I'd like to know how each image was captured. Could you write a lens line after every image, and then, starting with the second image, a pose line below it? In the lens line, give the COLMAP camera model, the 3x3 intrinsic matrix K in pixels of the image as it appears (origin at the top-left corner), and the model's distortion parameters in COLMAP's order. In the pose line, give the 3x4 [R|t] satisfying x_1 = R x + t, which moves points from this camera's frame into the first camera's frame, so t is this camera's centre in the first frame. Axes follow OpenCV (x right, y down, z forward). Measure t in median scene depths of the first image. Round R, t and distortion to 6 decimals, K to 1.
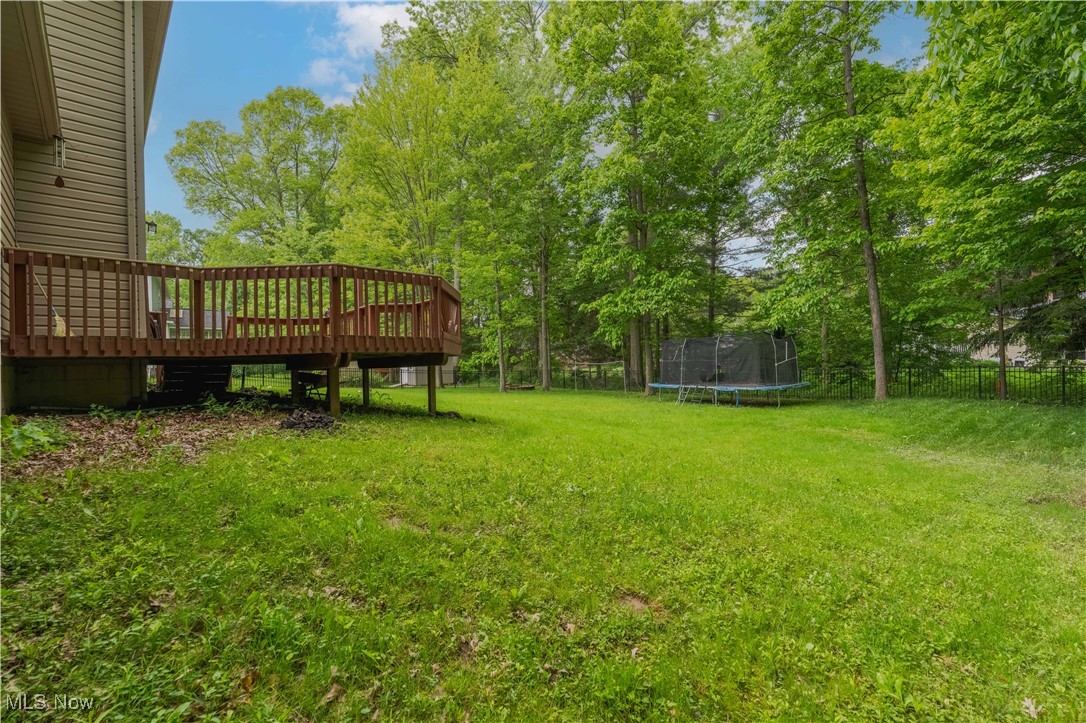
lens RADIAL K [[472.2, 0, 543.0], [0, 472.2, 361.5], [0, 0, 1]] dist [-0.004447, -0.000329]
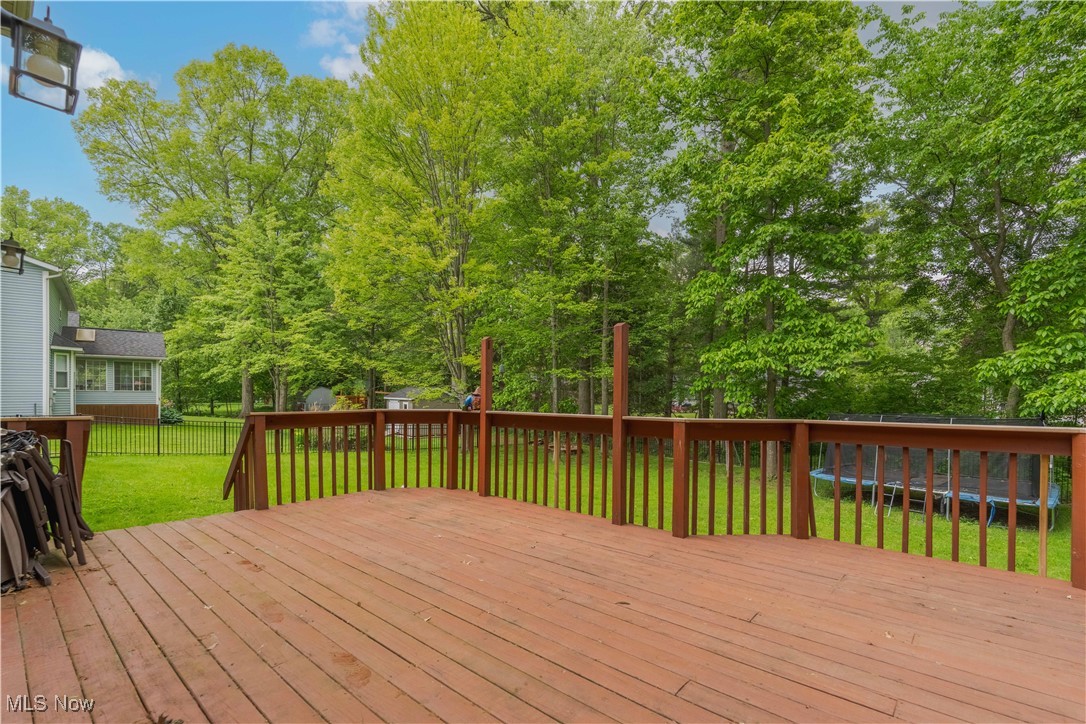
lens RADIAL K [[499.8, 0, 541.4], [0, 499.8, 395.3], [0, 0, 1]] dist [-0.001187, -0.000275]
pose [[0.995779, 0.030619, 0.086531, -0.094260], [-0.031756, 0.999426, 0.011789, -0.025531], [-0.086121, -0.014487, 0.996179, 0.113645]]
